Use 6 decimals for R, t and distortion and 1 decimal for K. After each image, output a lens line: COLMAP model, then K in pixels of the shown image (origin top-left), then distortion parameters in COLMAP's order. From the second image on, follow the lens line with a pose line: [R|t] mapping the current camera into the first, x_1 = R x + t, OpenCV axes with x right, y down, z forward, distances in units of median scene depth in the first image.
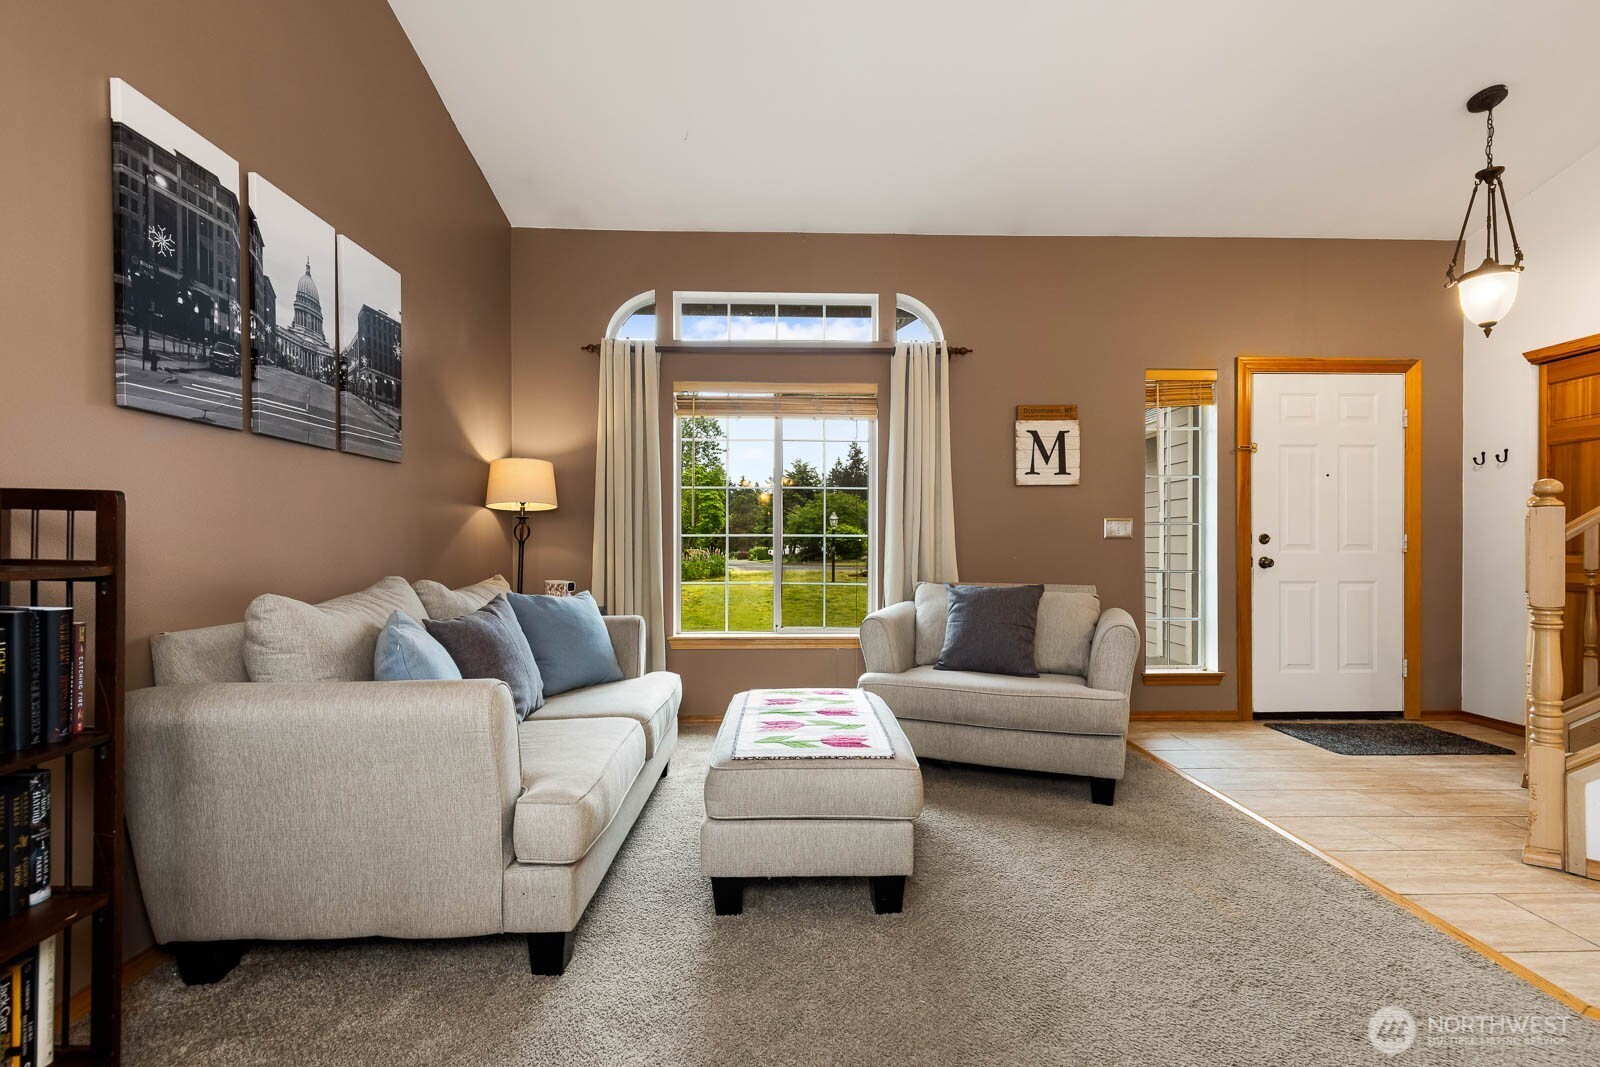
lens RADIAL K [[731.1, 0, 801.6], [0, 731.1, 550.0], [0, 0, 1]] dist [0.013851, -0.004013]
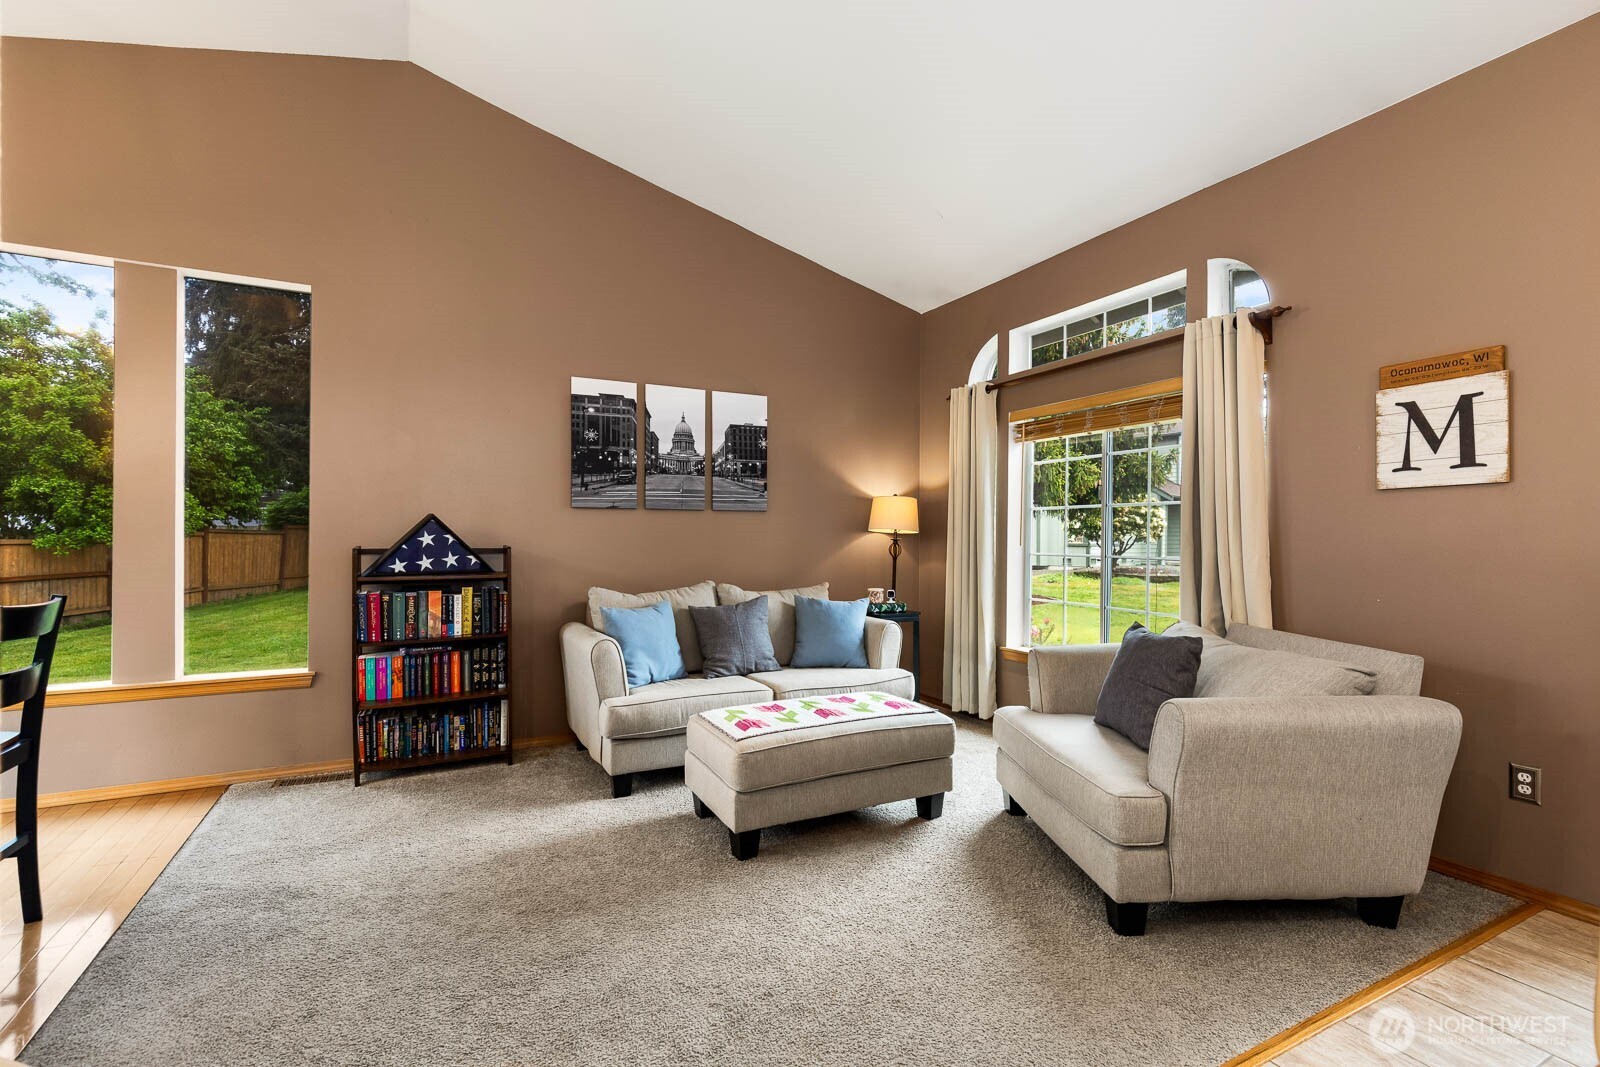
lens RADIAL K [[731.1, 0, 811.1], [0, 731.1, 532.6], [0, 0, 1]] dist [0.013851, -0.004013]
pose [[0.444078, -0.004679, -0.895976, 1.084051], [-0.010554, 0.999890, -0.010453, -0.061440], [0.895926, 0.014097, 0.443980, 0.413587]]
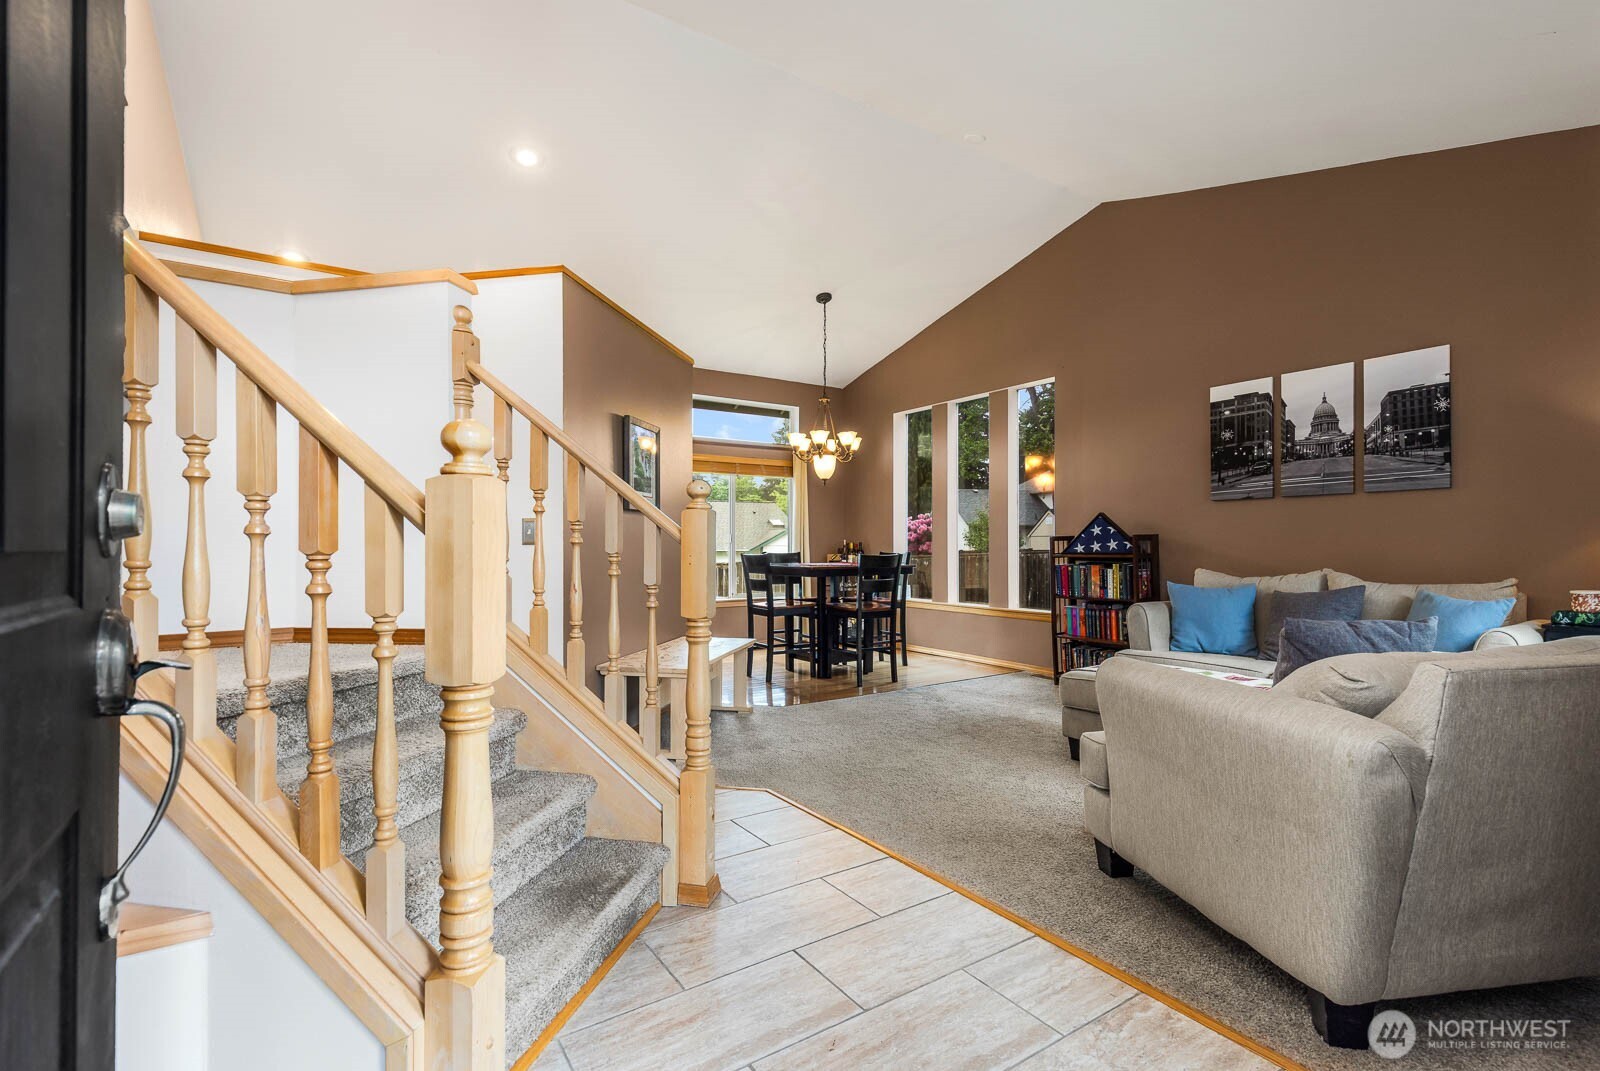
lens RADIAL K [[731.1, 0, 811.8], [0, 731.1, 544.2], [0, 0, 1]] dist [0.013851, -0.004013]
pose [[-0.842362, -0.003411, -0.538902, 1.269361], [-0.005278, 0.999984, 0.001921, -0.015550], [0.538887, 0.004462, -0.842366, 1.691759]]
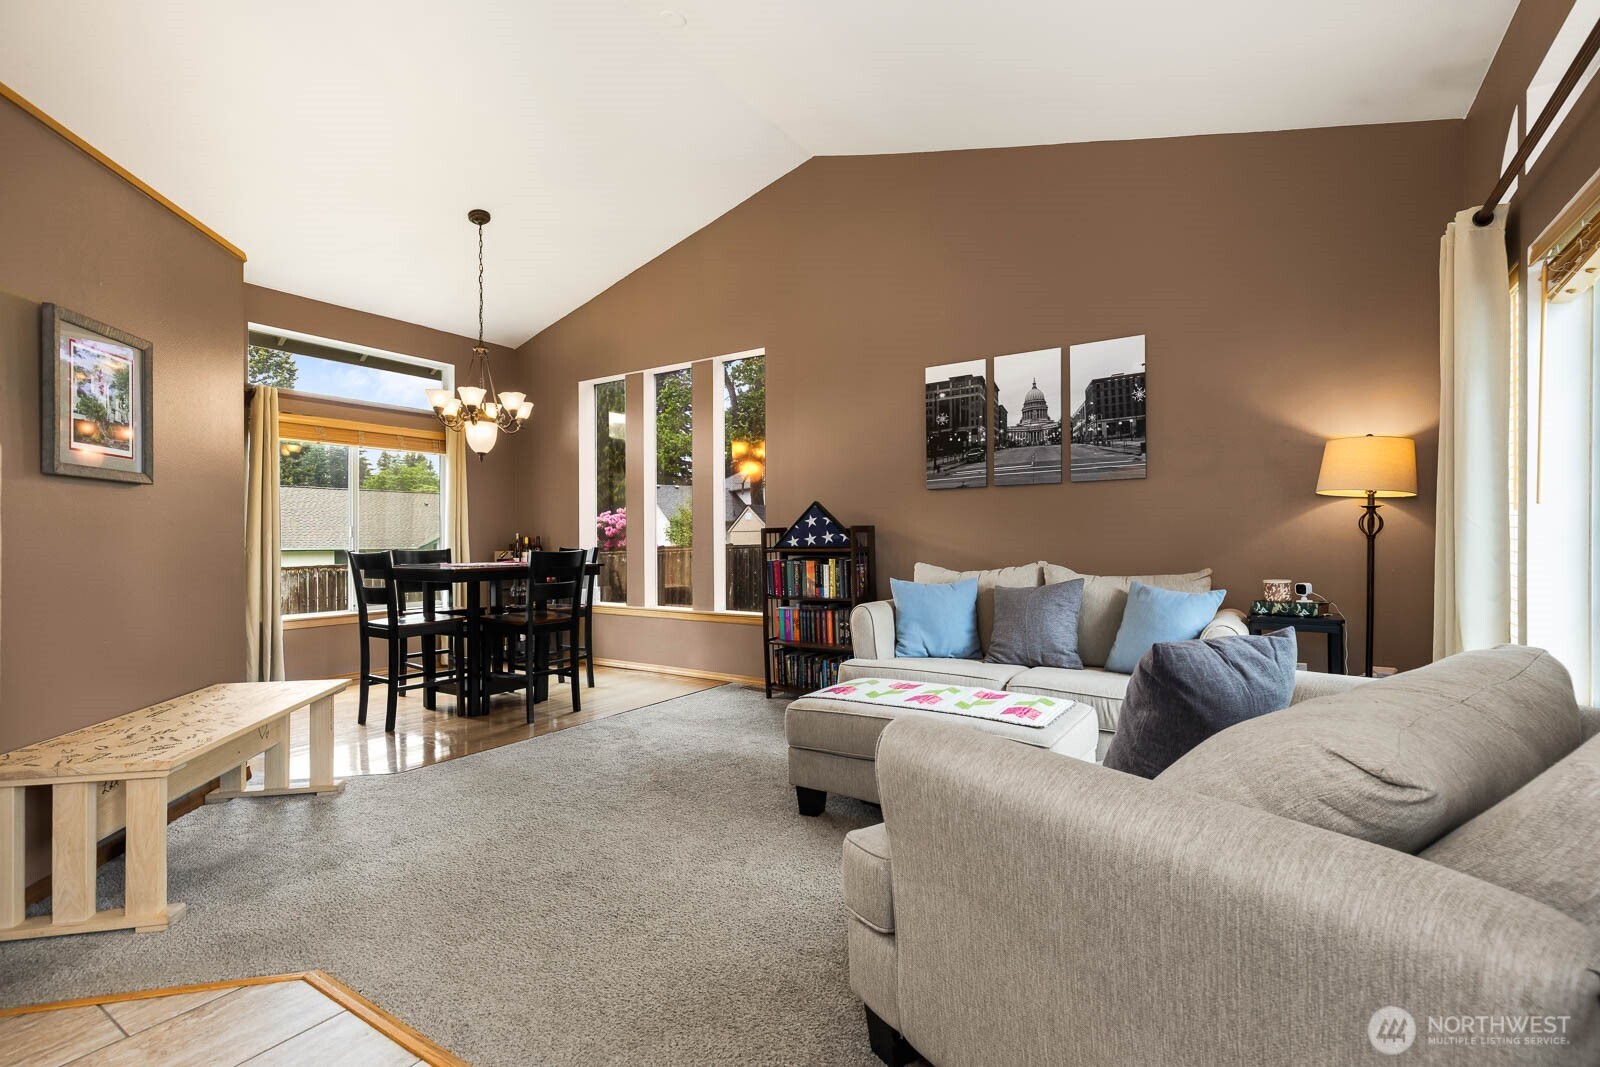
lens RADIAL K [[731.1, 0, 801.5], [0, 731.1, 539.0], [0, 0, 1]] dist [0.013851, -0.004013]
pose [[-0.575424, -0.002553, -0.817852, 0.987557], [-0.002017, 0.999997, -0.001703, -0.007561], [0.817853, 0.000670, -0.575427, 1.414481]]
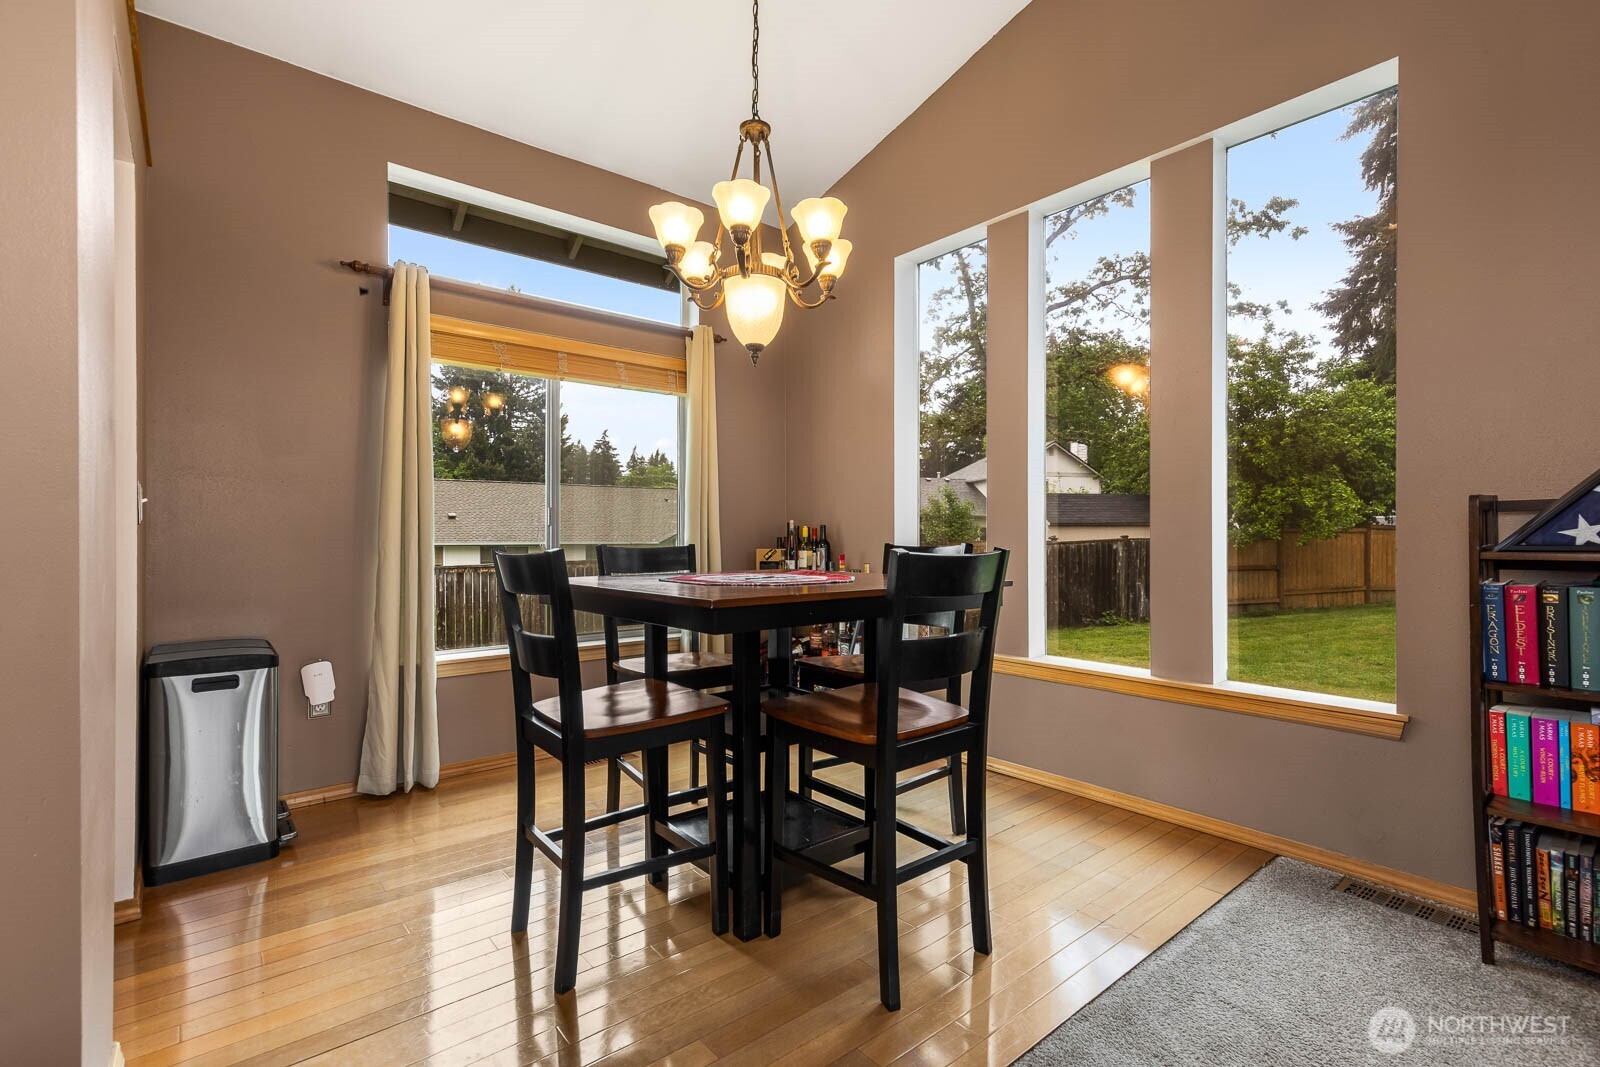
lens RADIAL K [[731.1, 0, 802.1], [0, 731.1, 539.0], [0, 0, 1]] dist [0.013851, -0.004013]
pose [[-0.785334, -0.001449, -0.619070, 0.439404], [-0.006117, 0.999967, 0.005420, 0.002752], [0.619041, 0.008043, -0.785317, 0.415863]]
